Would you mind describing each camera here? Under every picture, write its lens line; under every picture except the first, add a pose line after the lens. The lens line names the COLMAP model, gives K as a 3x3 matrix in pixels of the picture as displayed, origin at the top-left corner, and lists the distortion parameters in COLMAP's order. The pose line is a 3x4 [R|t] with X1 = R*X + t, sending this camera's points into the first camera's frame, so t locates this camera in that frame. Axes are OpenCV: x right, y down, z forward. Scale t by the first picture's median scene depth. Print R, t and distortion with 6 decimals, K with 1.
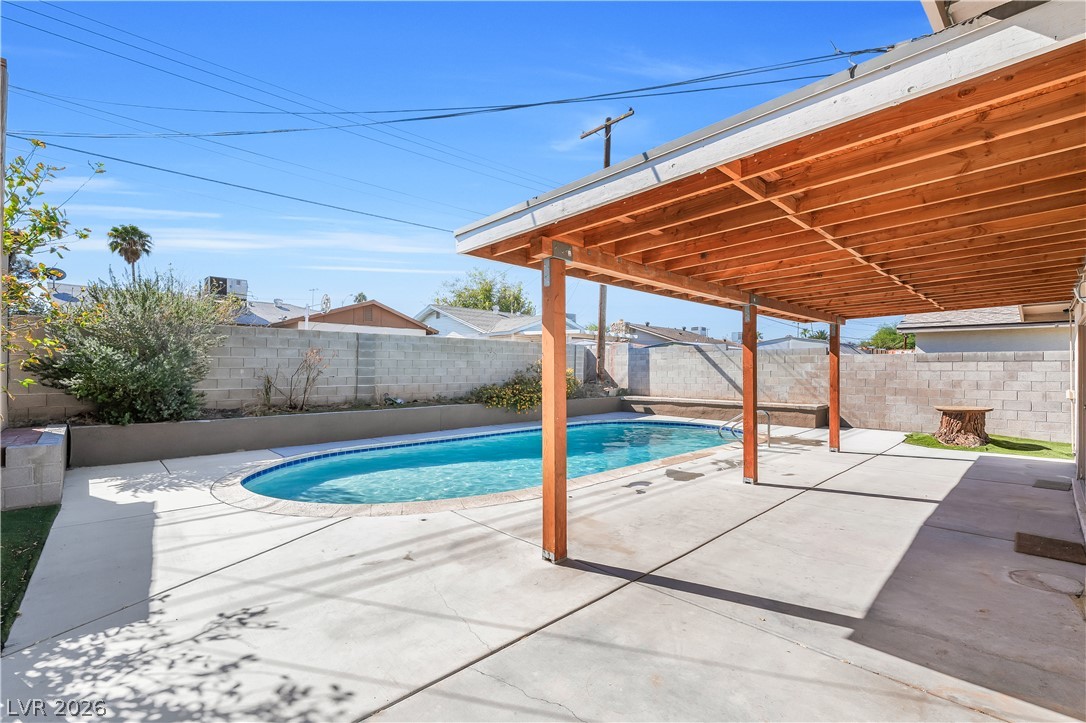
lens RADIAL K [[476.4, 0, 544.7], [0, 476.4, 364.2], [0, 0, 1]] dist [-0.002516, 0.001008]
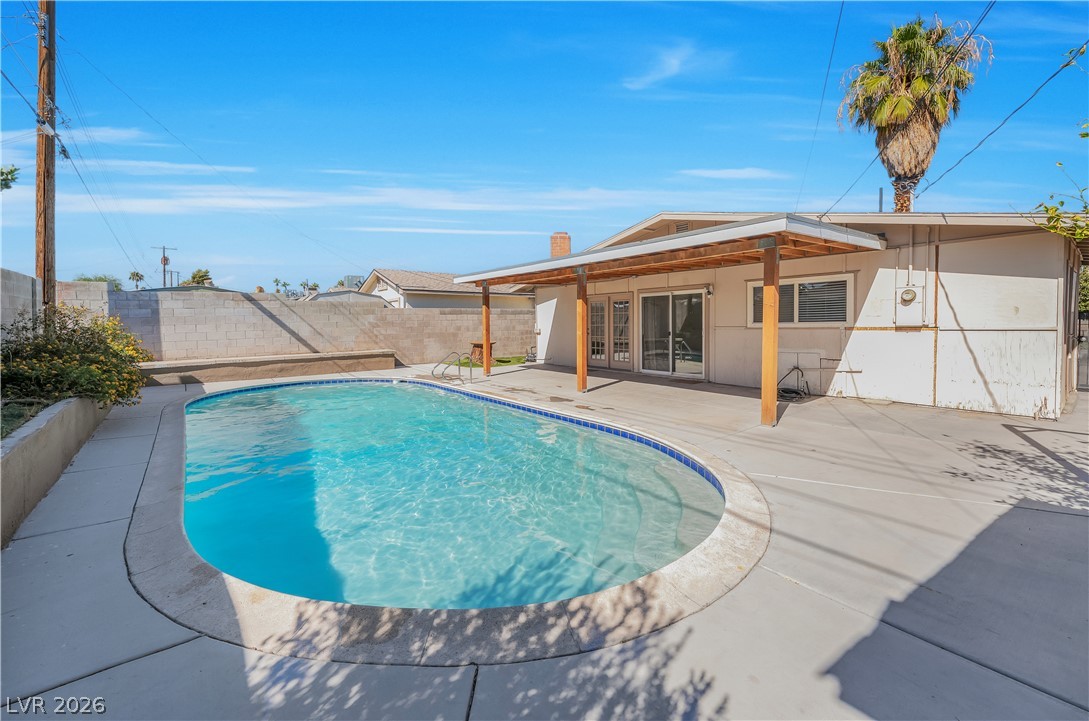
lens RADIAL K [[445.0, 0, 544.4], [0, 445.0, 324.9], [0, 0, 1]] dist [0.002075, -0.000074]
pose [[0.104159, -0.014695, 0.994452, -1.963375], [0.000840, 0.999892, 0.014687, 0.029635], [-0.994560, -0.000694, 0.104160, 1.959772]]
